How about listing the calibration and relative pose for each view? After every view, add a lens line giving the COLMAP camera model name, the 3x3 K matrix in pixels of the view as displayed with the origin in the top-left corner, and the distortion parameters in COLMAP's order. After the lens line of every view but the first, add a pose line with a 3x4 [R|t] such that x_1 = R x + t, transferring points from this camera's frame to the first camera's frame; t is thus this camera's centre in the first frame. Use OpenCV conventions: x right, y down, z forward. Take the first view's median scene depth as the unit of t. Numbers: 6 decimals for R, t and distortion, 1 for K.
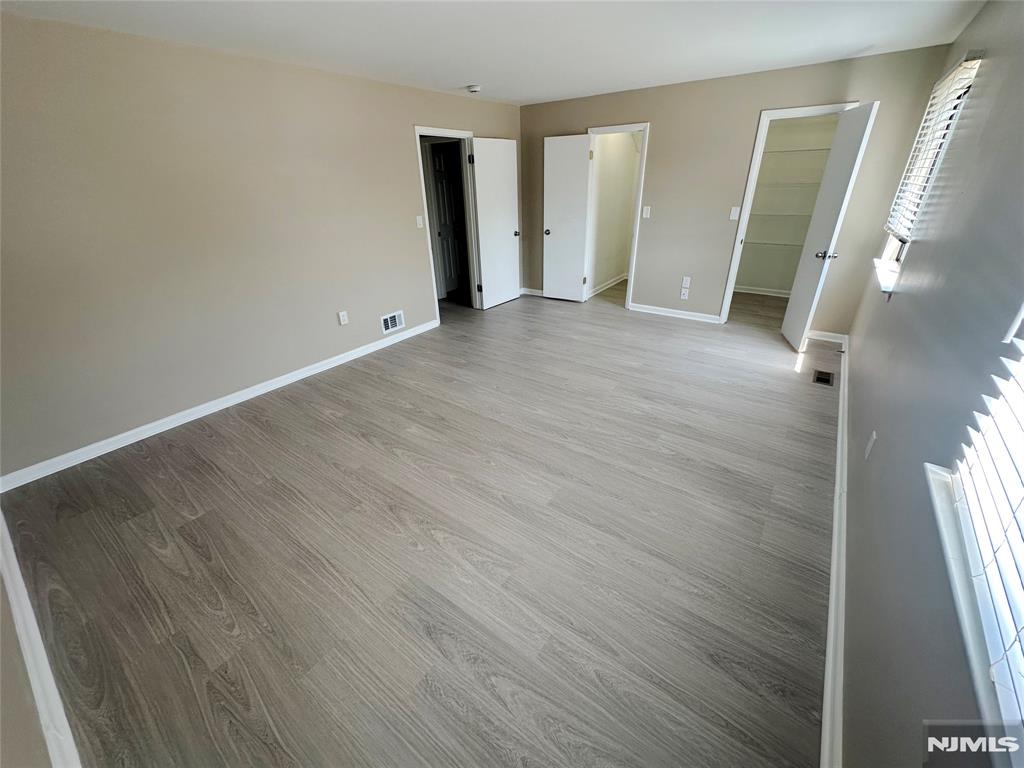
lens RADIAL K [[415.6, 0, 521.8], [0, 415.6, 388.1], [0, 0, 1]] dist [-0.004141, 0.000472]
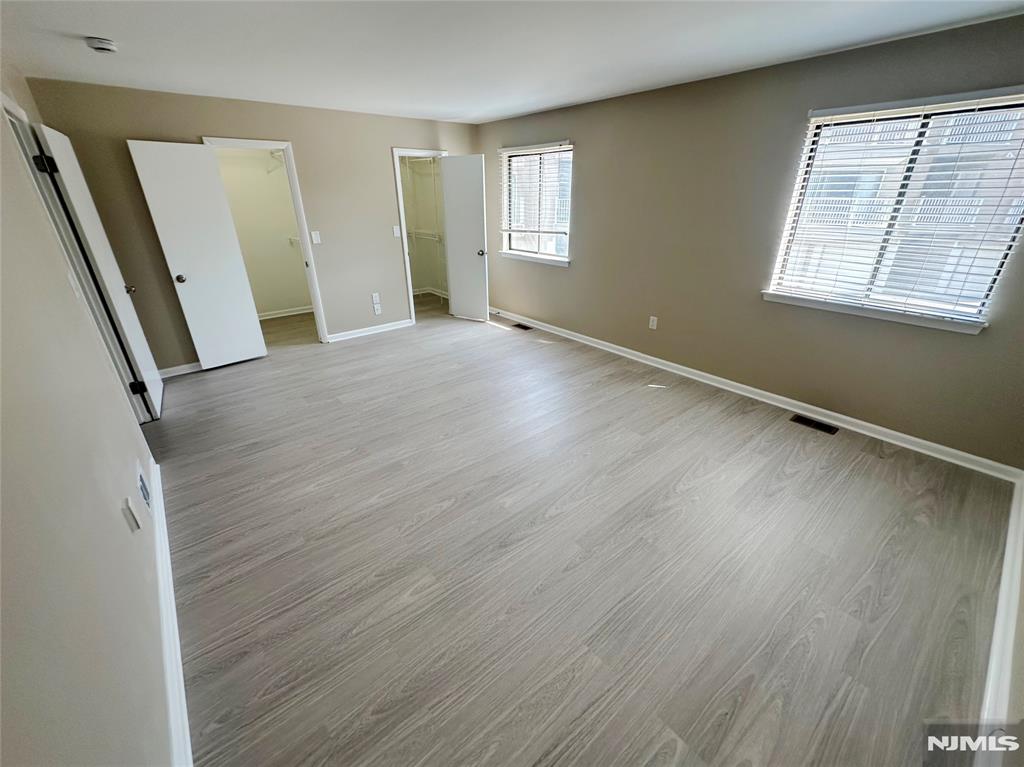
lens RADIAL K [[415.6, 0, 521.8], [0, 415.6, 380.1], [0, 0, 1]] dist [-0.004141, 0.000472]
pose [[0.231665, -0.376876, 0.896825, -1.368408], [0.439746, 0.862907, 0.249029, -0.446952], [-0.867730, 0.336684, 0.365635, 0.931613]]
